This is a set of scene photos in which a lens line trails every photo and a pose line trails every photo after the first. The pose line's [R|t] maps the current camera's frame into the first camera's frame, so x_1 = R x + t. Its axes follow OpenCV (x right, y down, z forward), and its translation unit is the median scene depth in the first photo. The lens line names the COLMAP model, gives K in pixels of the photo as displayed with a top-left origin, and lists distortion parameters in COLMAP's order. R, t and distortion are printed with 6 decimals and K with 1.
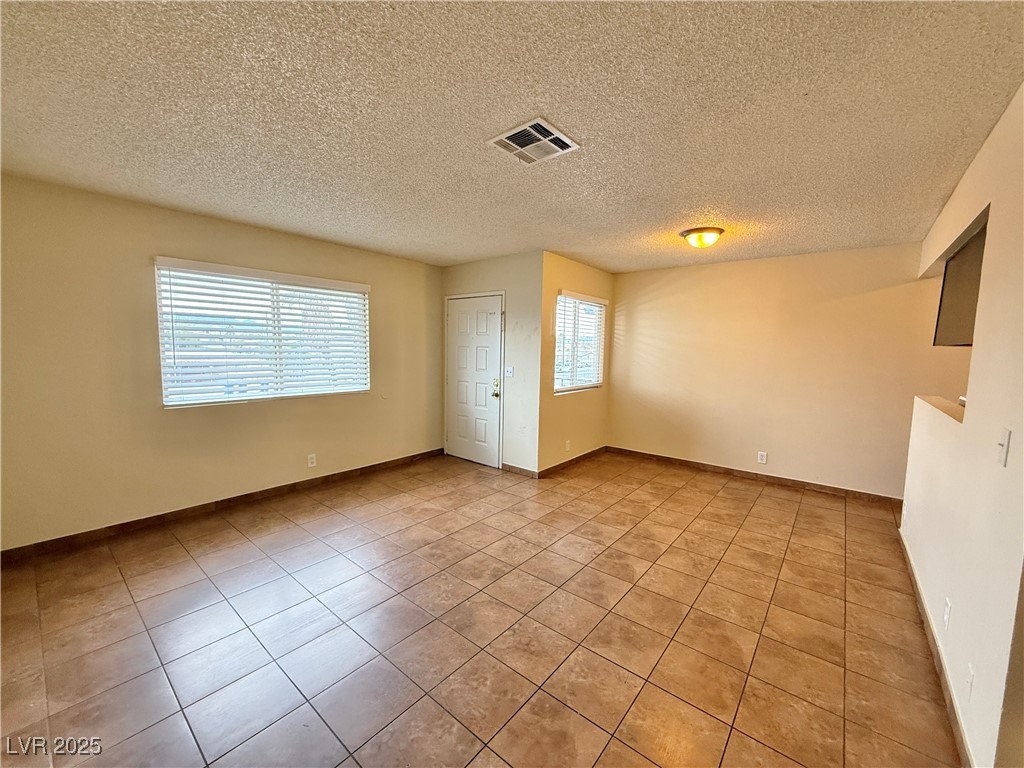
lens RADIAL K [[408.4, 0, 509.4], [0, 408.4, 382.5], [0, 0, 1]] dist [-0.000168, 0.000279]
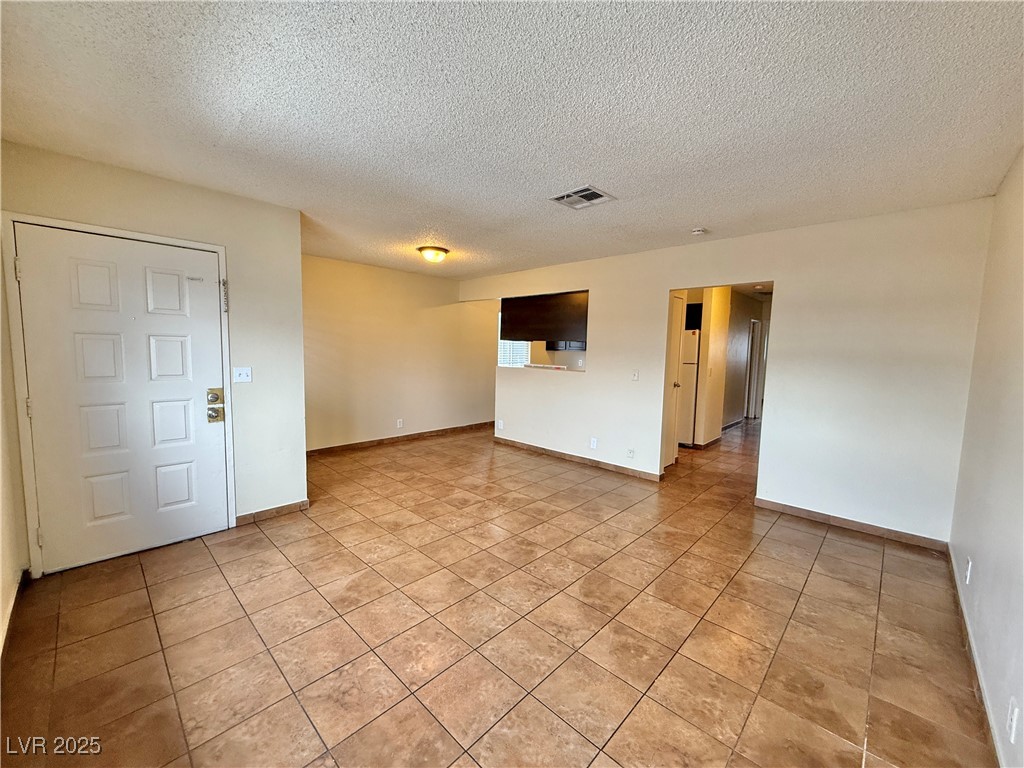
lens RADIAL K [[408.4, 0, 510.3], [0, 408.4, 384.4], [0, 0, 1]] dist [-0.000168, 0.000279]
pose [[0.068523, -0.106954, 0.991900, -0.755431], [0.065036, 0.992601, 0.102536, -0.061181], [-0.995527, 0.057483, 0.074972, 0.632766]]
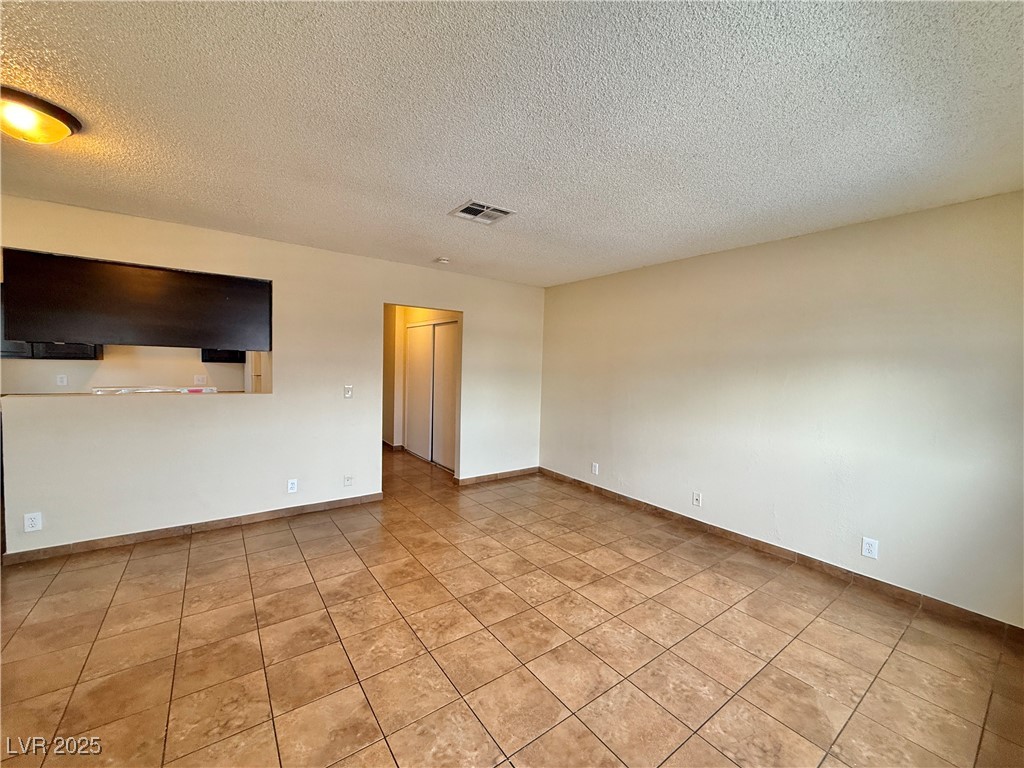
lens RADIAL K [[408.4, 0, 513.9], [0, 408.4, 383.1], [0, 0, 1]] dist [-0.000168, 0.000279]
pose [[-0.971022, -0.054903, 0.232600, -0.209726], [-0.025122, 0.991311, 0.129114, -0.109548], [-0.237668, 0.119529, -0.963964, 1.260271]]
